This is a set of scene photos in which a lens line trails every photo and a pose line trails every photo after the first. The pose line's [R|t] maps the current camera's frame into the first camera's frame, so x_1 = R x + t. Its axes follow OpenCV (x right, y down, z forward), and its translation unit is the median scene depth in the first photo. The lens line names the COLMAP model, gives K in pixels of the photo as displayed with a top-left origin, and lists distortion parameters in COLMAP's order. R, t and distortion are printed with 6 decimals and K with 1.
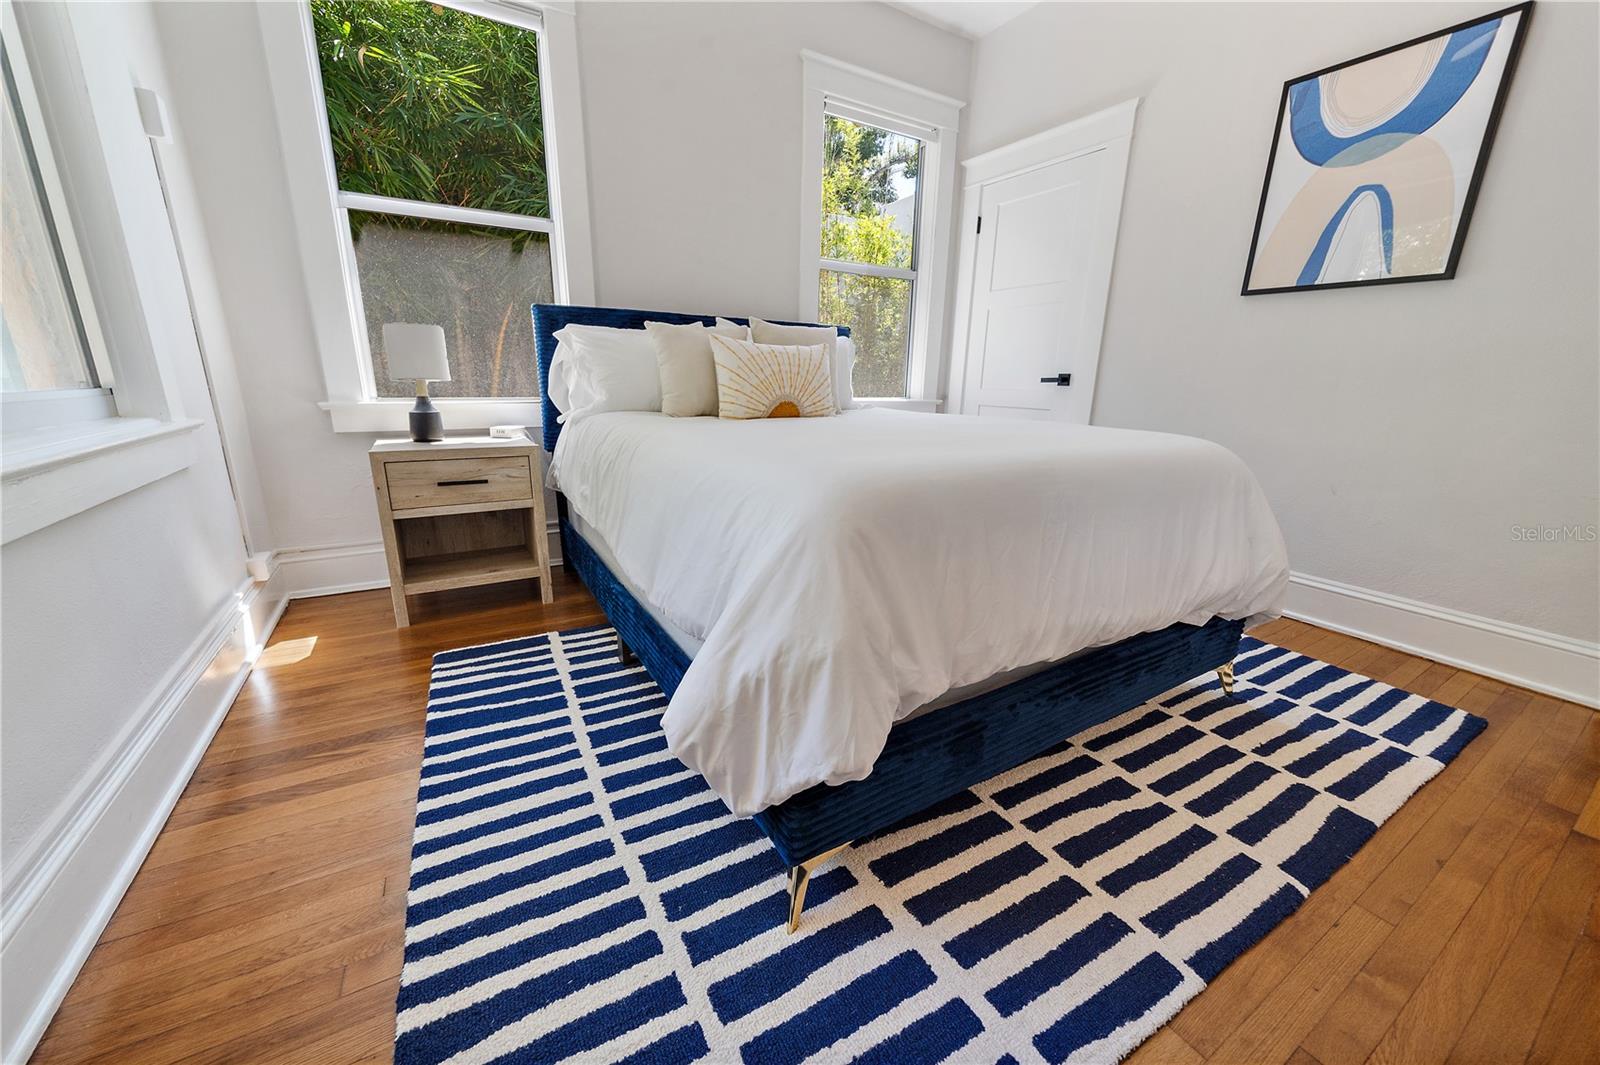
lens RADIAL K [[590.9, 0, 794.2], [0, 590.9, 539.4], [0, 0, 1]] dist [-0.010347, 0.003416]
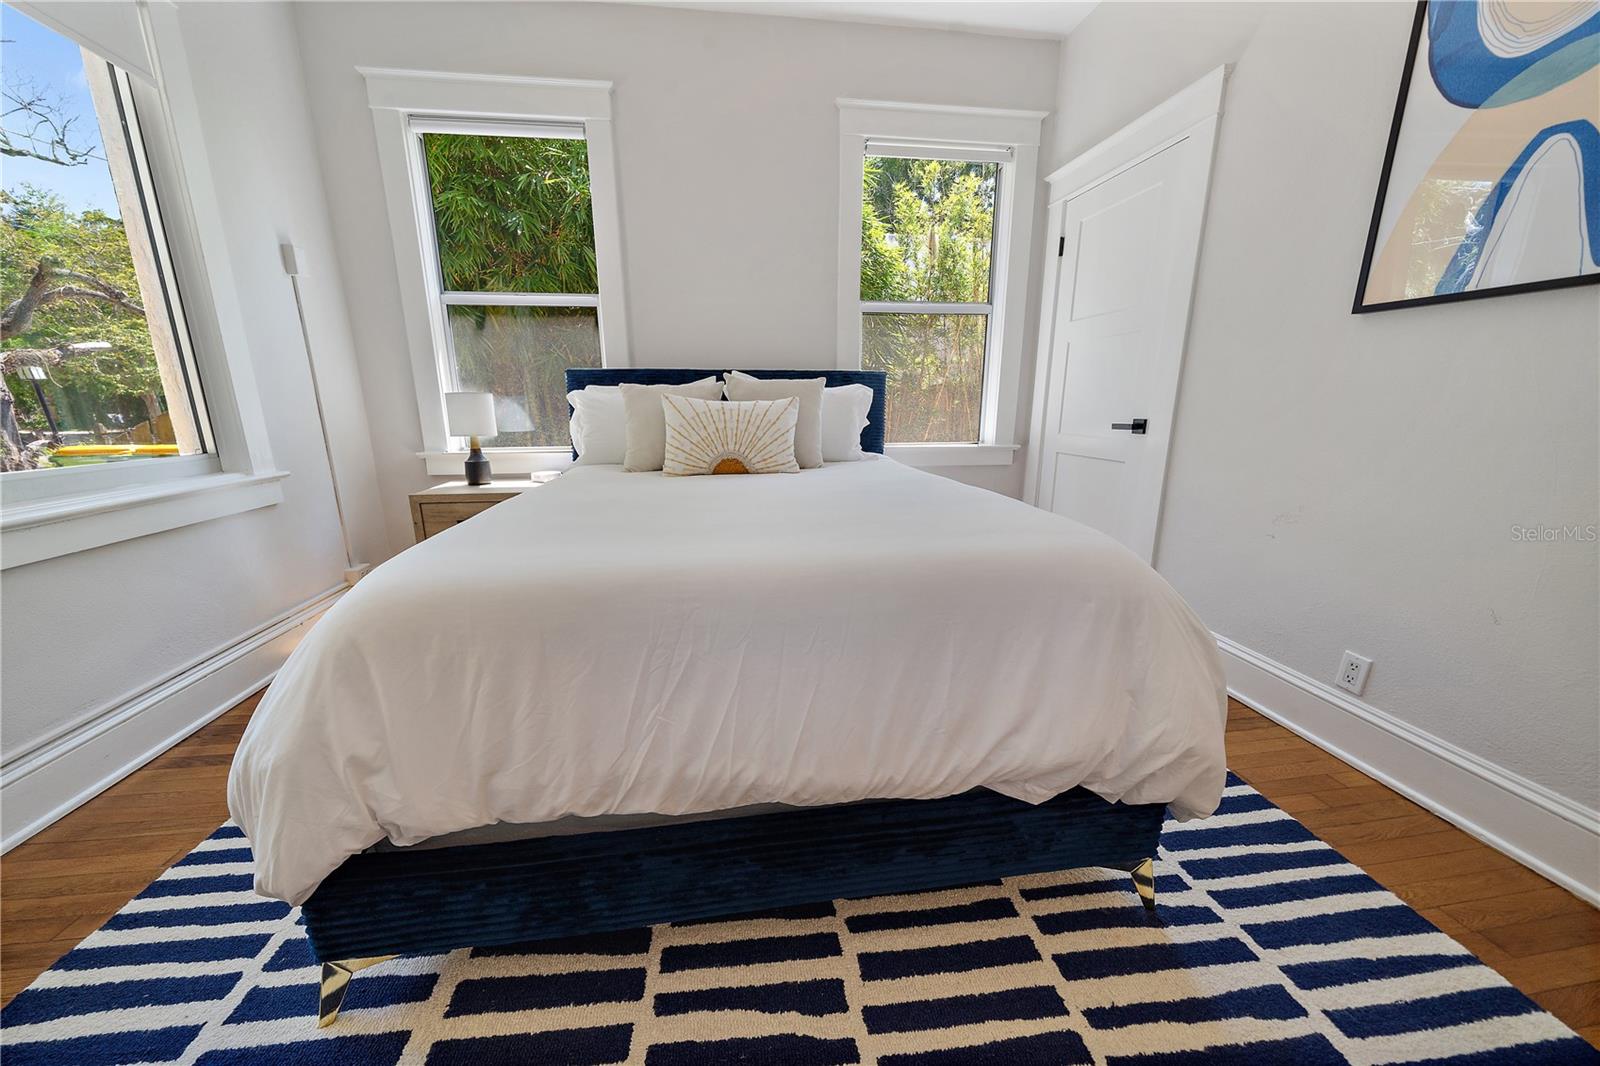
lens RADIAL K [[560.3, 0, 780.2], [0, 560.3, 539.3], [0, 0, 1]] dist [-0.010816, 0.001722]
pose [[0.920049, 0.072913, -0.384959, 0.451402], [-0.085518, 0.996213, -0.015700, -0.093195], [0.382357, 0.047365, 0.922800, 0.174402]]
